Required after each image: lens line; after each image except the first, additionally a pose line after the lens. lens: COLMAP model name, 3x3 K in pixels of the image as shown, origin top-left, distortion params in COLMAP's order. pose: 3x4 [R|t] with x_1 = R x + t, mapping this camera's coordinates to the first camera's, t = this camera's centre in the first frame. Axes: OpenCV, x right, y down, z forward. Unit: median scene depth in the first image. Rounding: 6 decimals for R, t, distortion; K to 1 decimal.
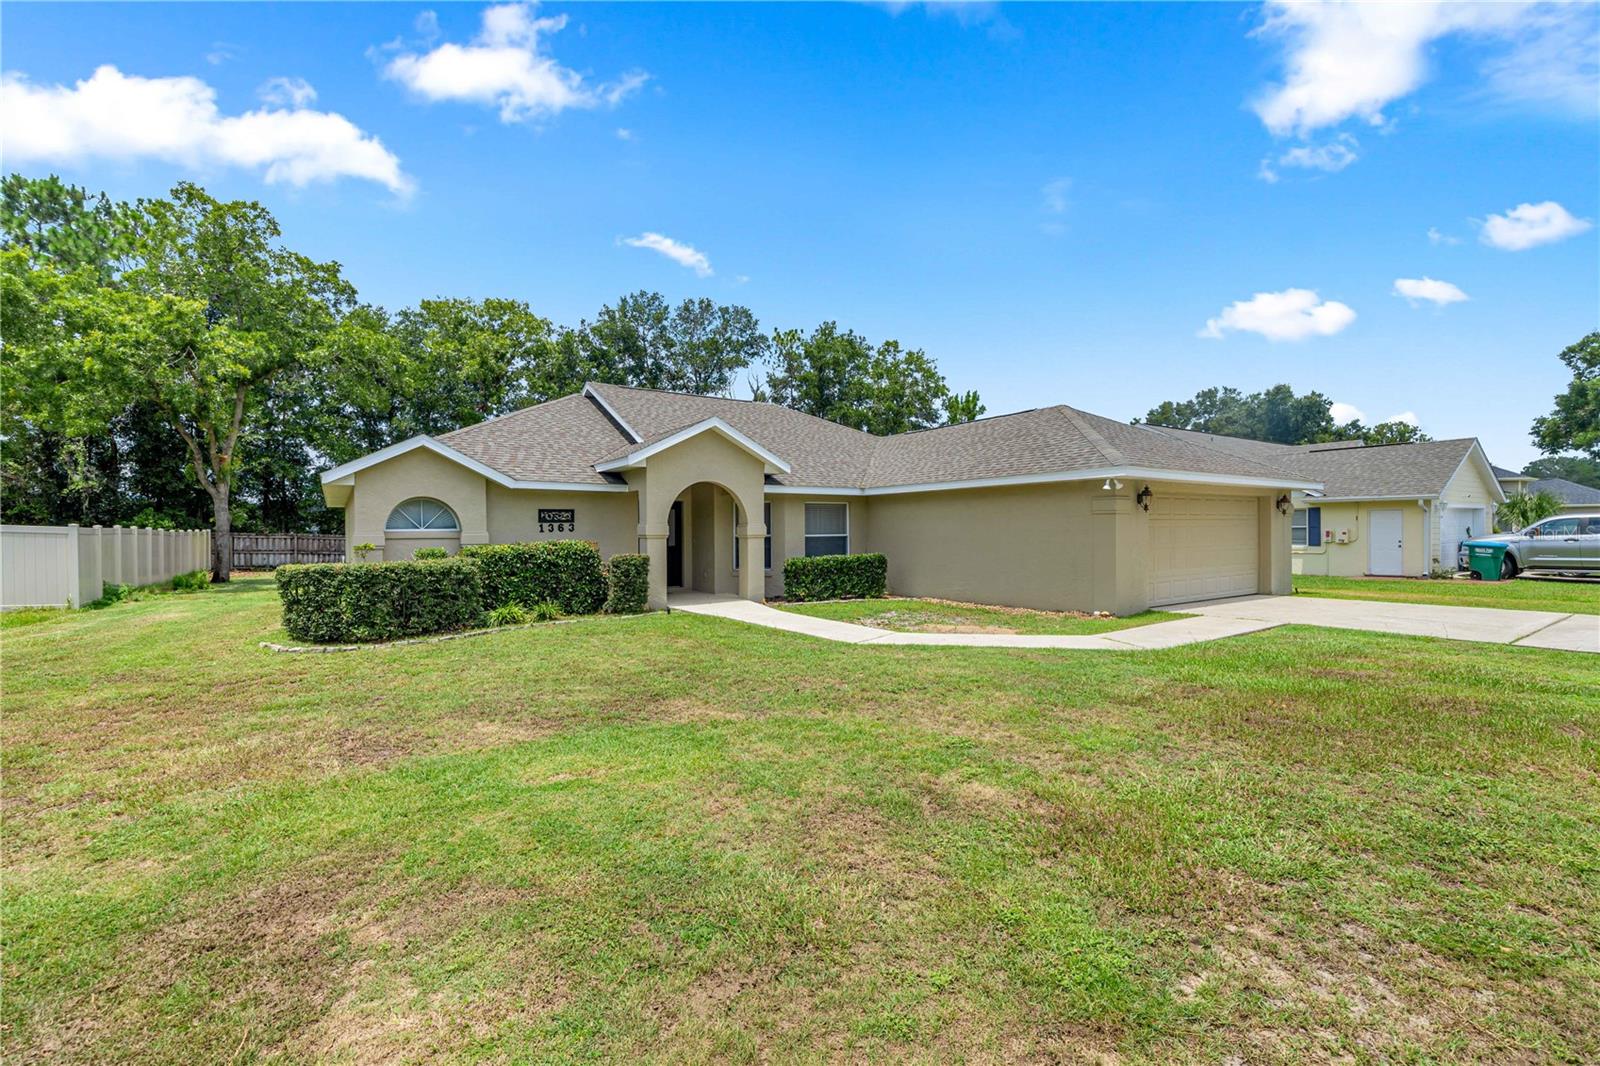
lens RADIAL K [[676.2, 0, 800.0], [0, 676.2, 533.0], [0, 0, 1]] dist [0.002140, -0.004772]
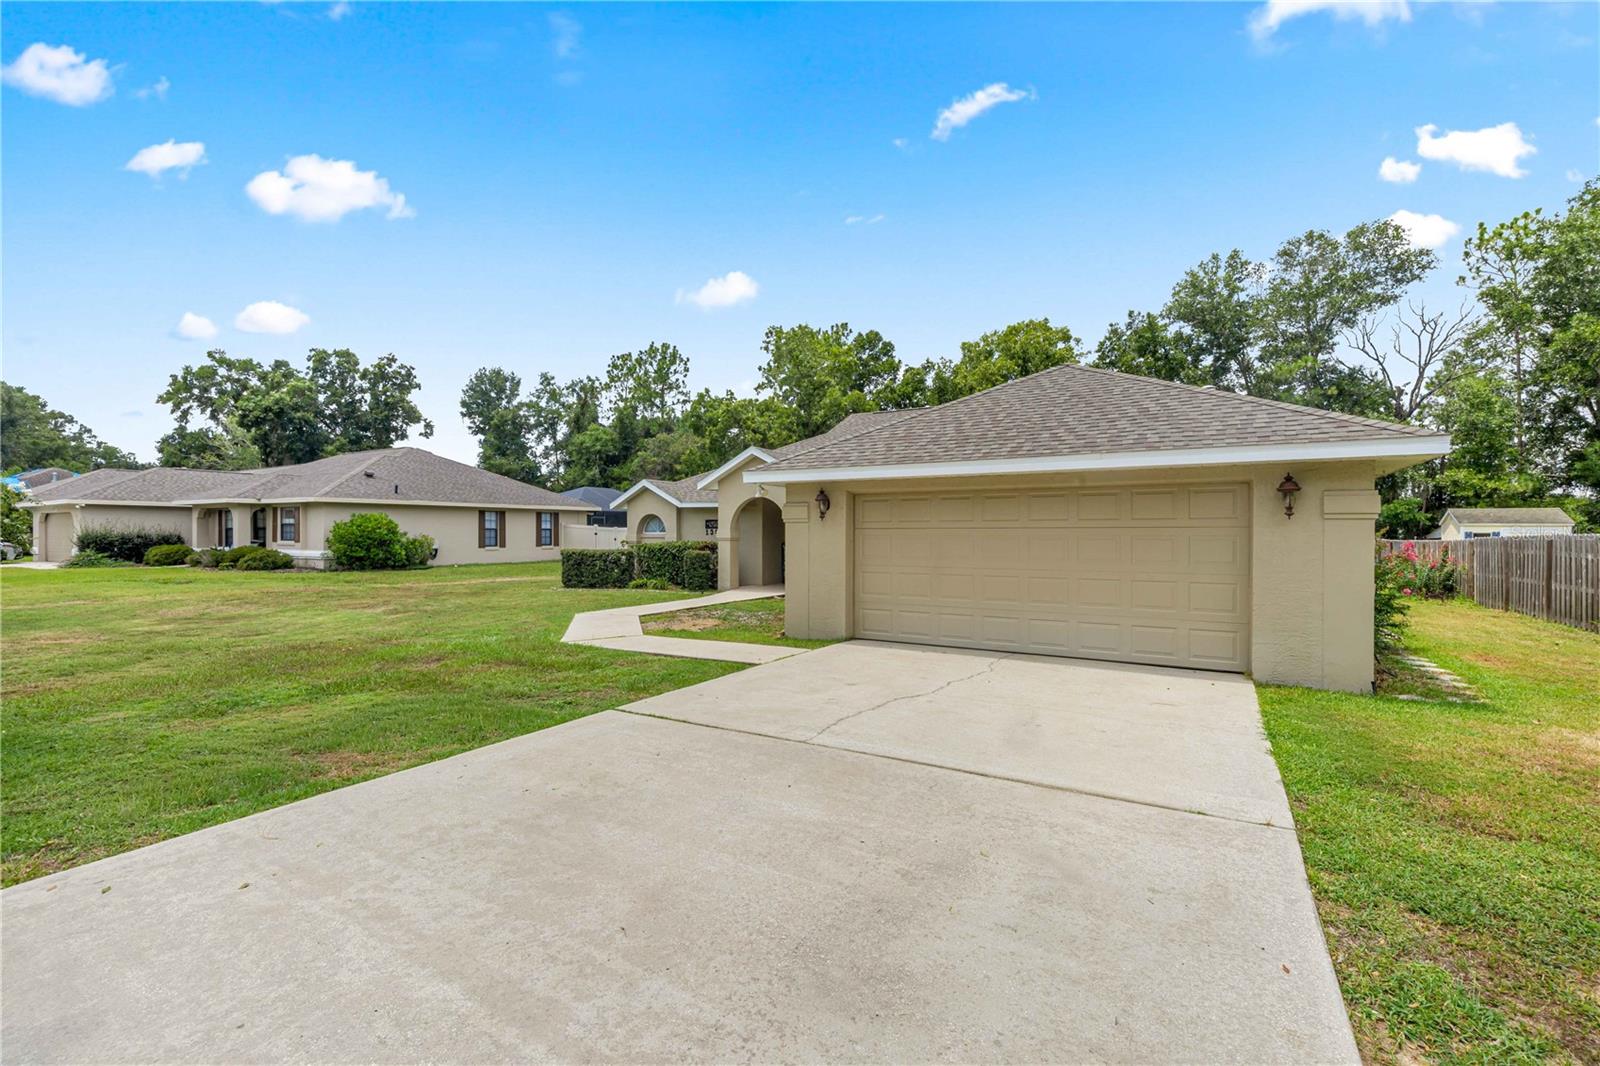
lens RADIAL K [[676.2, 0, 800.0], [0, 676.2, 533.0], [0, 0, 1]] dist [0.002140, -0.004772]
pose [[0.435202, 0.008849, -0.900289, 0.924937], [-0.008794, 0.999946, 0.005577, -0.013291], [0.900290, 0.005490, 0.435256, 0.455186]]
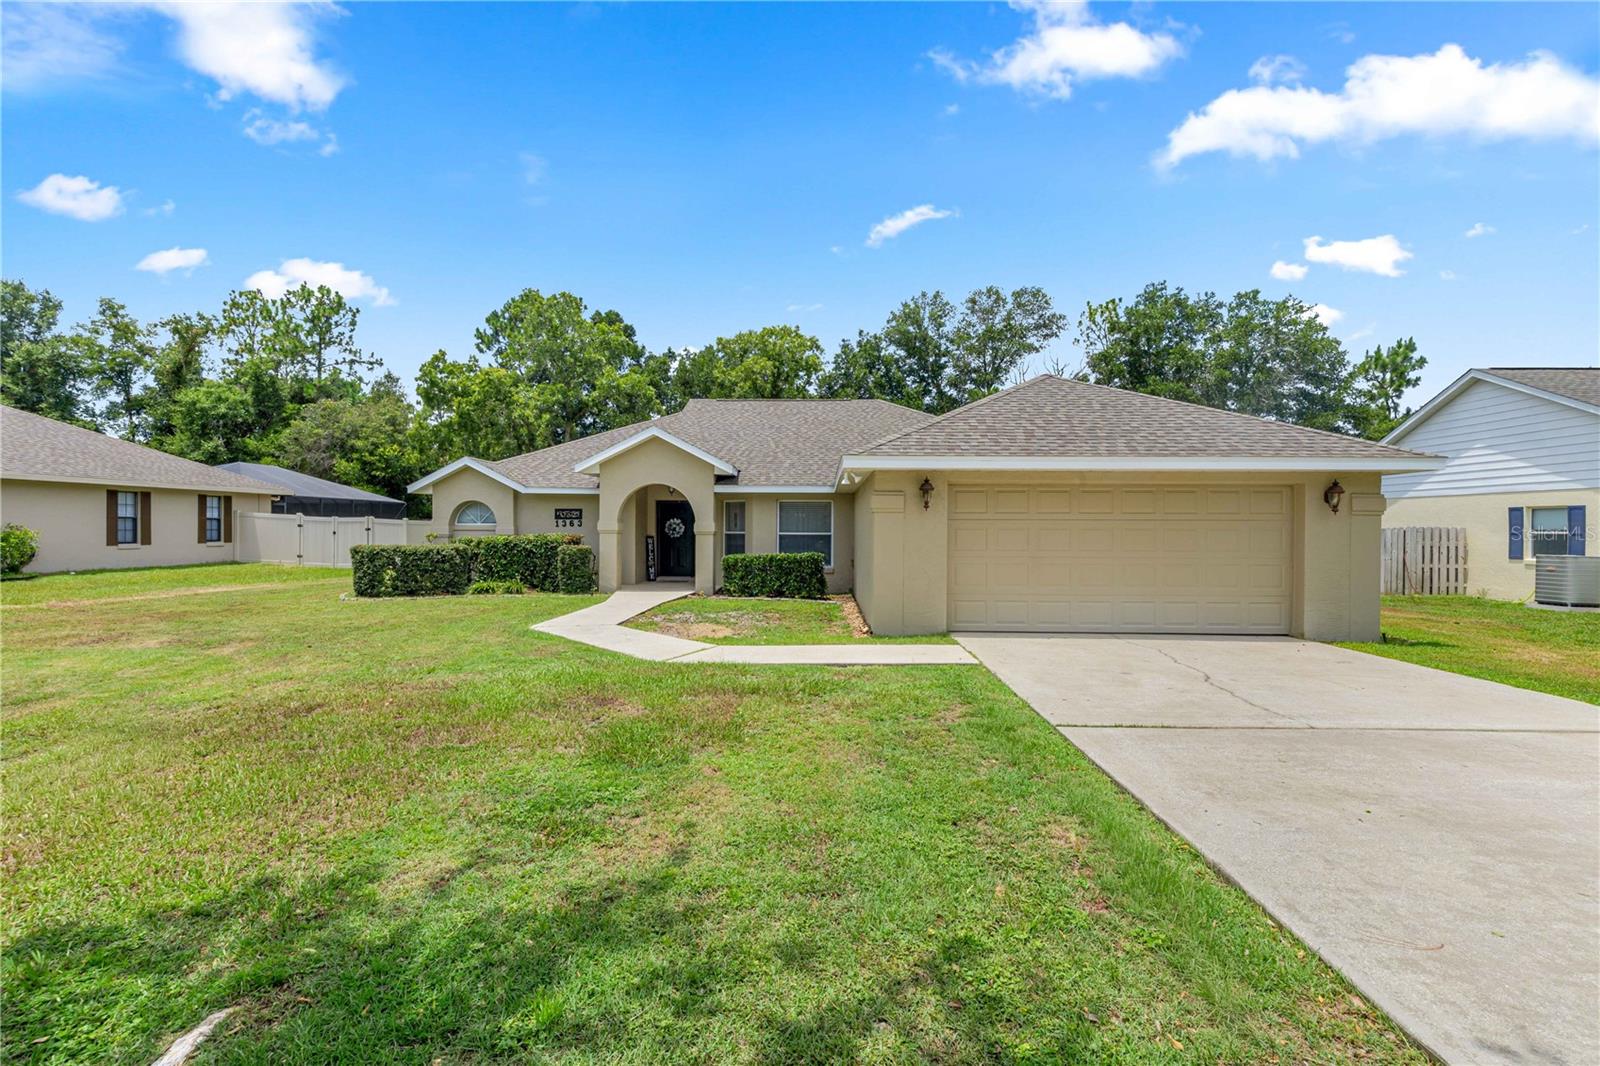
lens RADIAL K [[676.2, 0, 800.0], [0, 676.2, 533.0], [0, 0, 1]] dist [0.002140, -0.004772]
pose [[0.811944, 0.016307, -0.583508, 0.635302], [-0.013980, 0.999866, 0.008489, -0.005631], [0.583568, 0.001265, 0.812063, 0.197823]]
